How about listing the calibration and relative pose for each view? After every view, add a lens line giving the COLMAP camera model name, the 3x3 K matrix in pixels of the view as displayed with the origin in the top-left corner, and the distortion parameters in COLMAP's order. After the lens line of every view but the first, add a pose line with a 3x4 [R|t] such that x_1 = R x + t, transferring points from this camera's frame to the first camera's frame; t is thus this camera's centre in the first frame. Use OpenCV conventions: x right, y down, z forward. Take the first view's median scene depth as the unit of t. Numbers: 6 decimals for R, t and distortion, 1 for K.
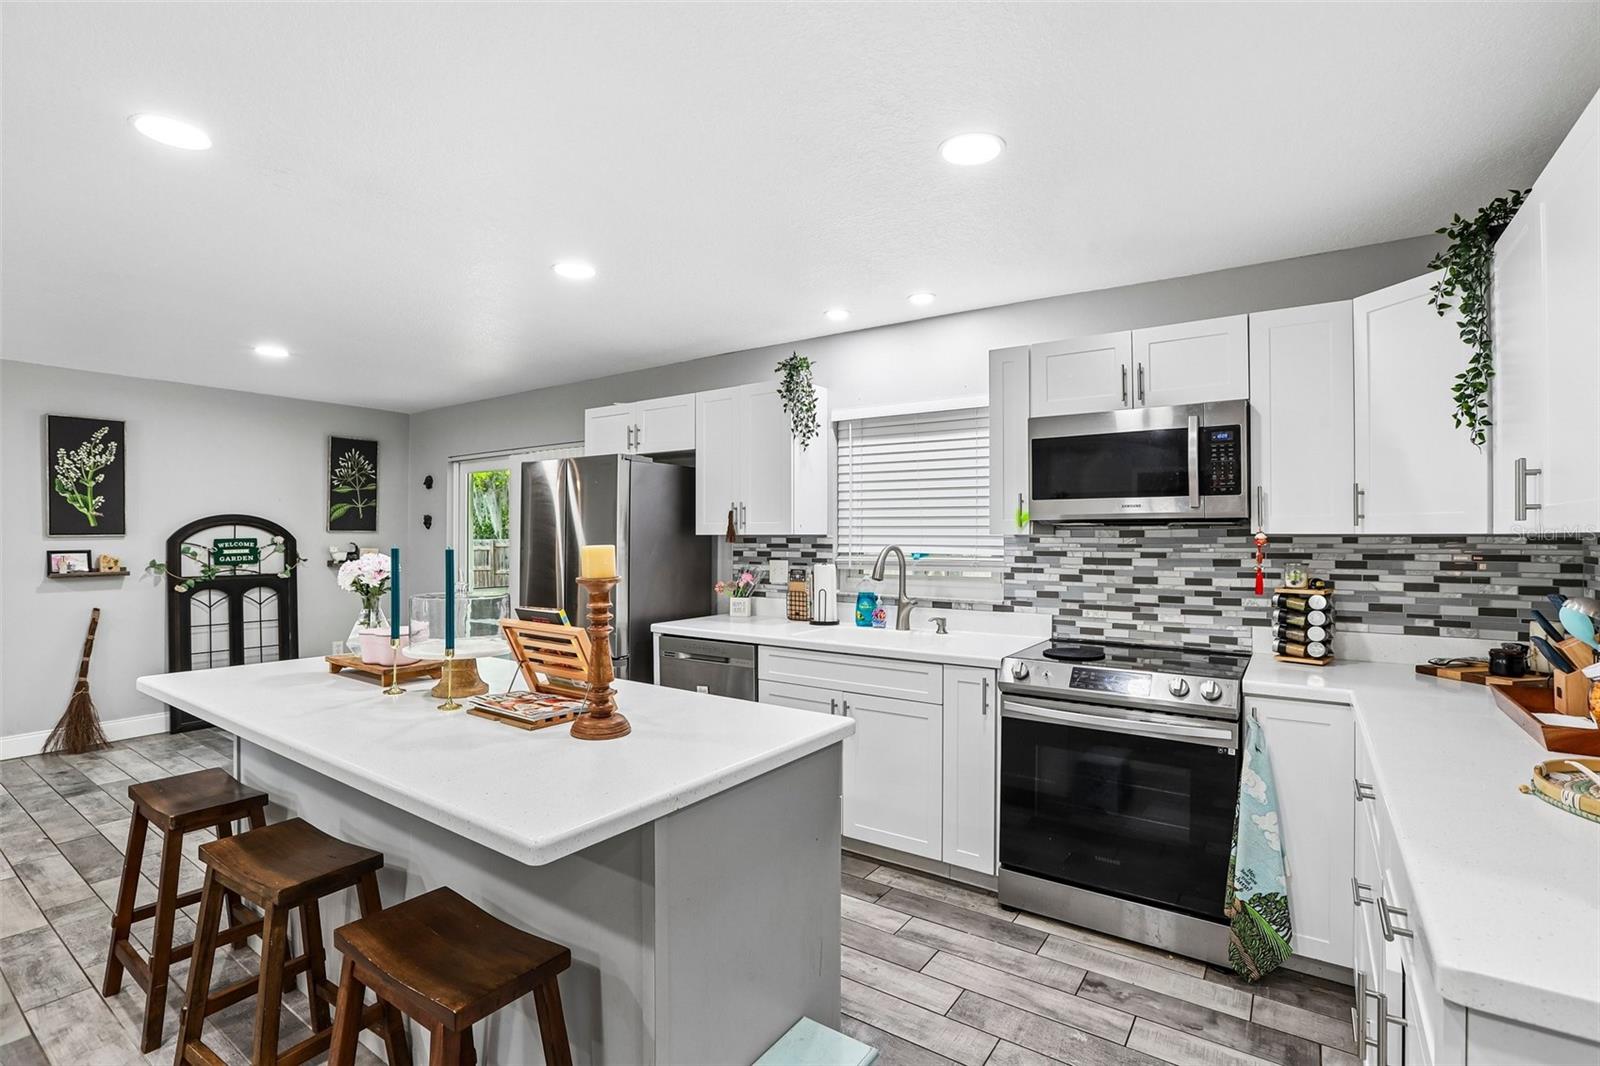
lens RADIAL K [[744.7, 0, 796.7], [0, 744.7, 536.0], [0, 0, 1]] dist [-0.052567, 0.016832]
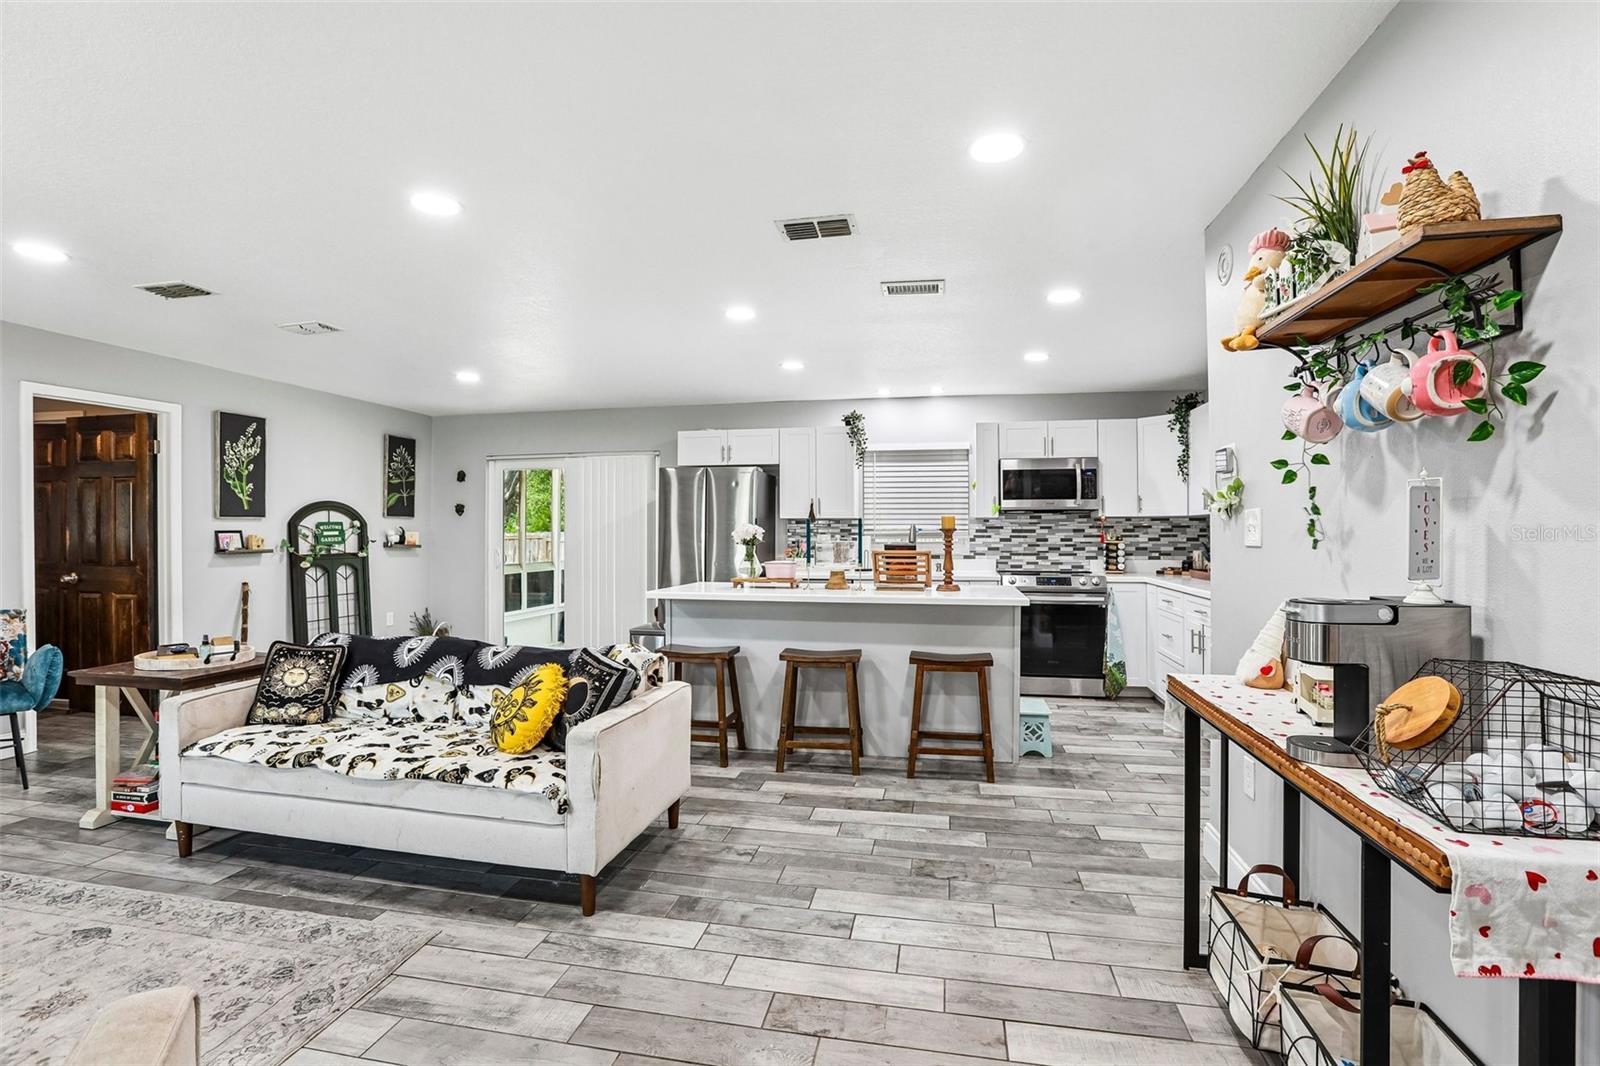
lens RADIAL K [[744.7, 0, 798.7], [0, 744.7, 526.7], [0, 0, 1]] dist [-0.052567, 0.016832]
pose [[0.916898, 0.000721, 0.399122, -0.876857], [0.002166, 0.999975, -0.006782, 0.032383], [-0.399116, 0.007082, 0.916873, -0.561824]]
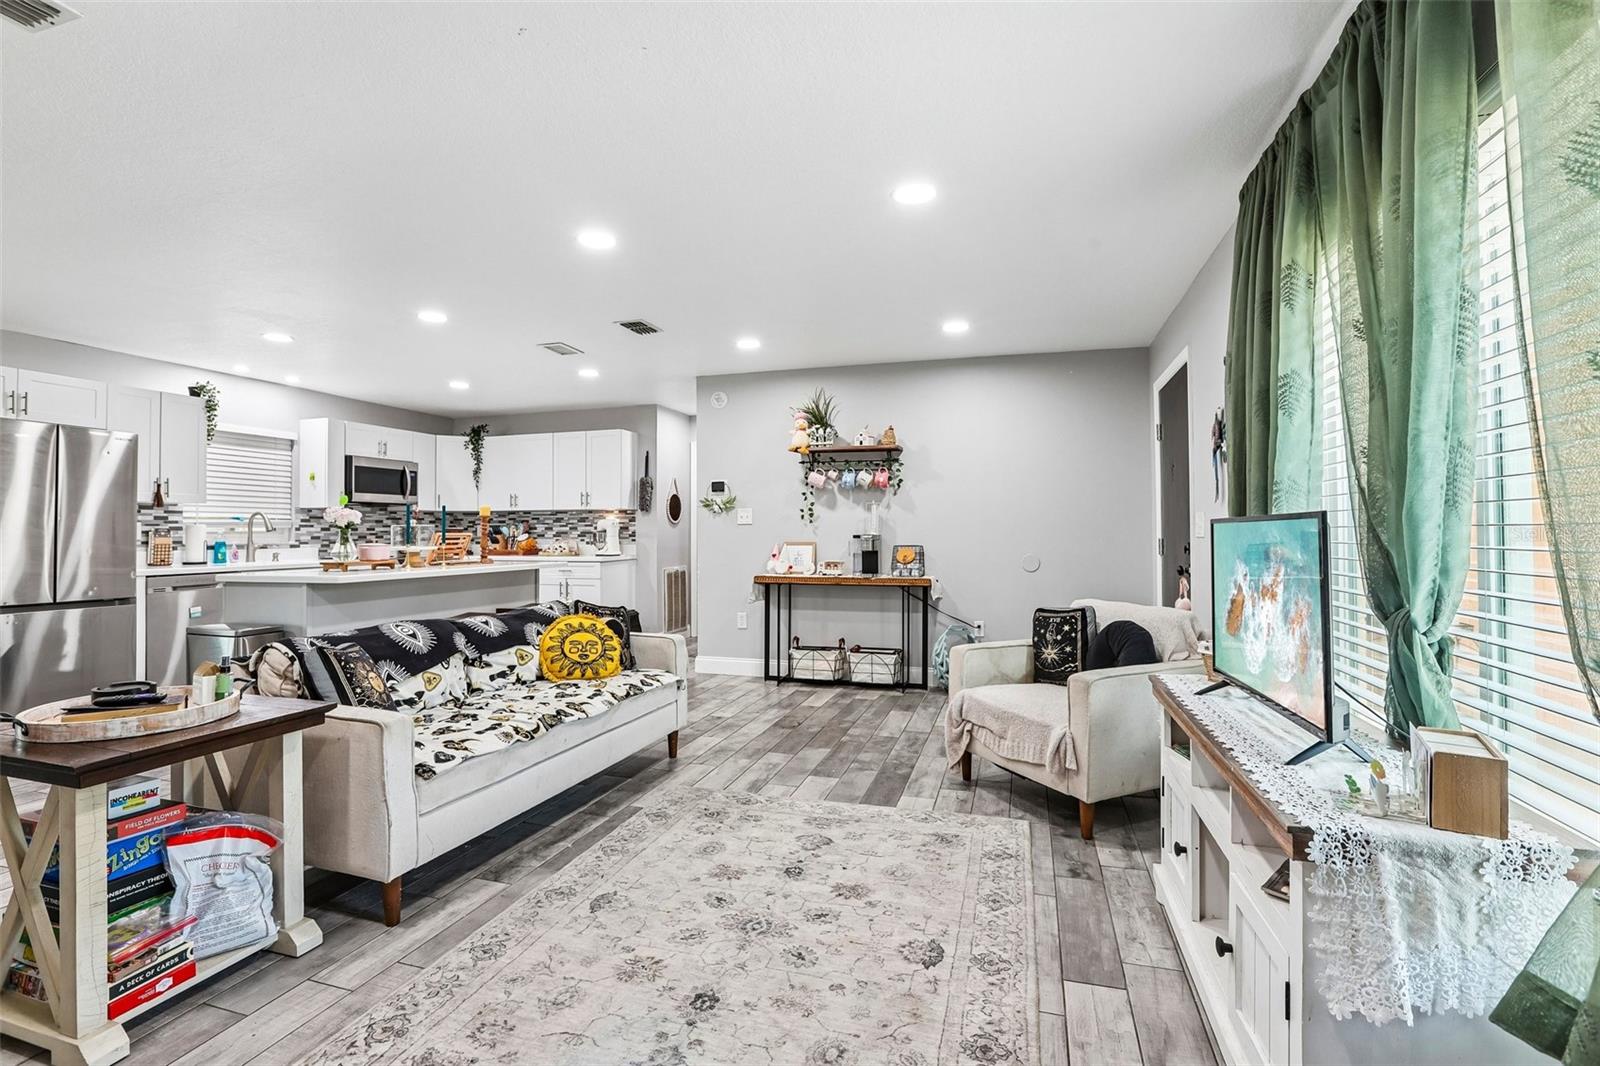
lens RADIAL K [[744.7, 0, 799.4], [0, 744.7, 522.7], [0, 0, 1]] dist [-0.052567, 0.016832]
pose [[-0.307669, 0.011971, 0.951418, -1.909384], [0.005438, 0.999927, -0.010823, 0.064311], [-0.951478, 0.001844, -0.307711, 0.342658]]
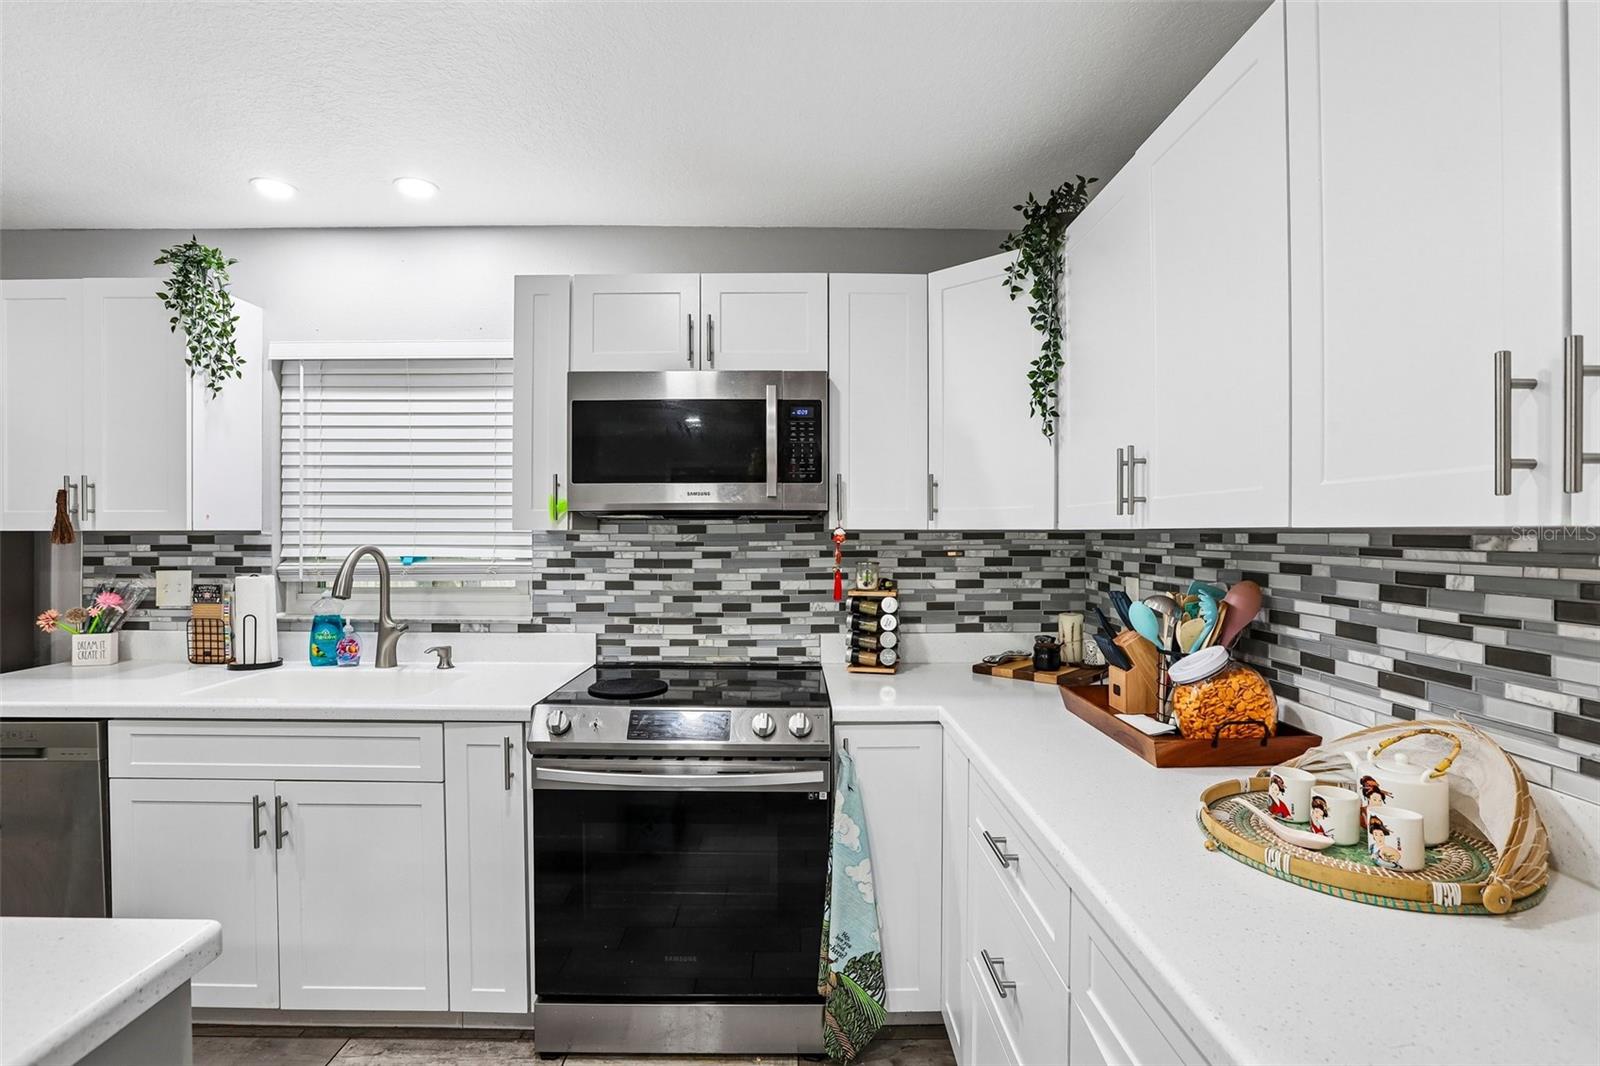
lens RADIAL K [[744.7, 0, 797.7], [0, 744.7, 532.6], [0, 0, 1]] dist [-0.052567, 0.016832]
pose [[0.814053, -0.001406, 0.580789, 0.062226], [0.000828, 0.999999, 0.001261, -0.000332], [-0.580790, -0.000546, 0.814053, 0.232438]]
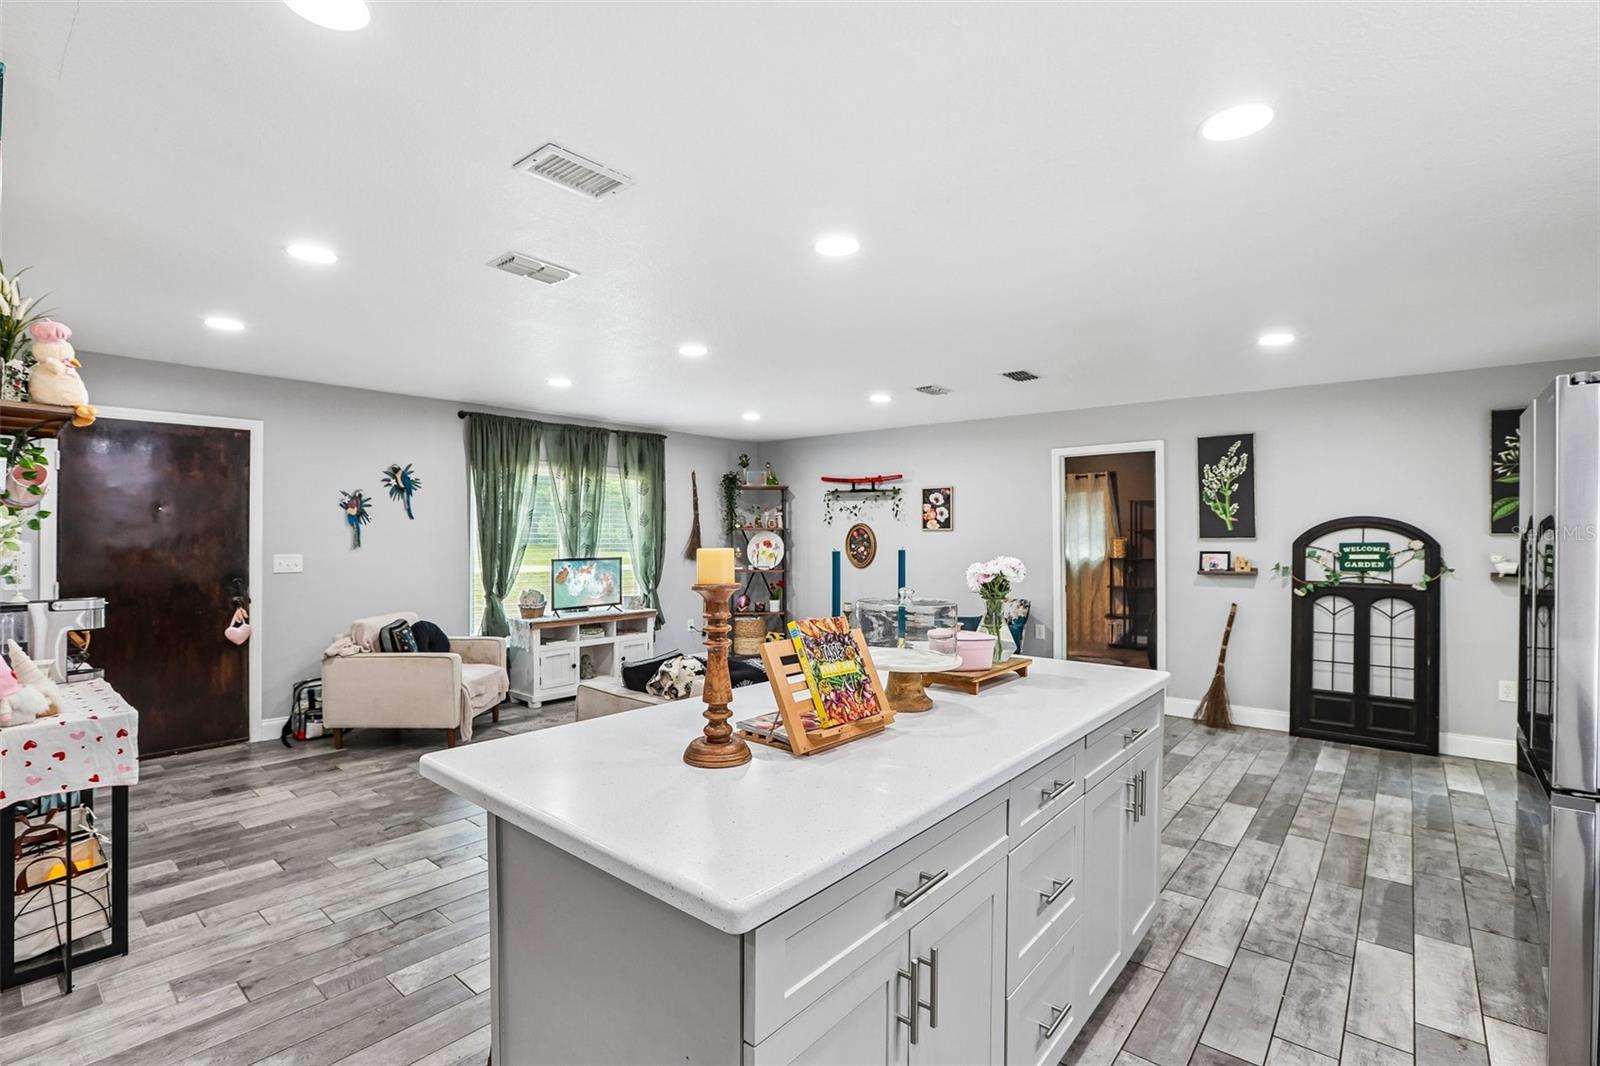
lens RADIAL K [[744.7, 0, 797.3], [0, 744.7, 531.4], [0, 0, 1]] dist [-0.052567, 0.016832]
pose [[-0.090196, -0.006461, -0.995903, 0.312973], [-0.005201, 0.999968, -0.006016, -0.002250], [0.995910, 0.004637, -0.090226, 0.590953]]
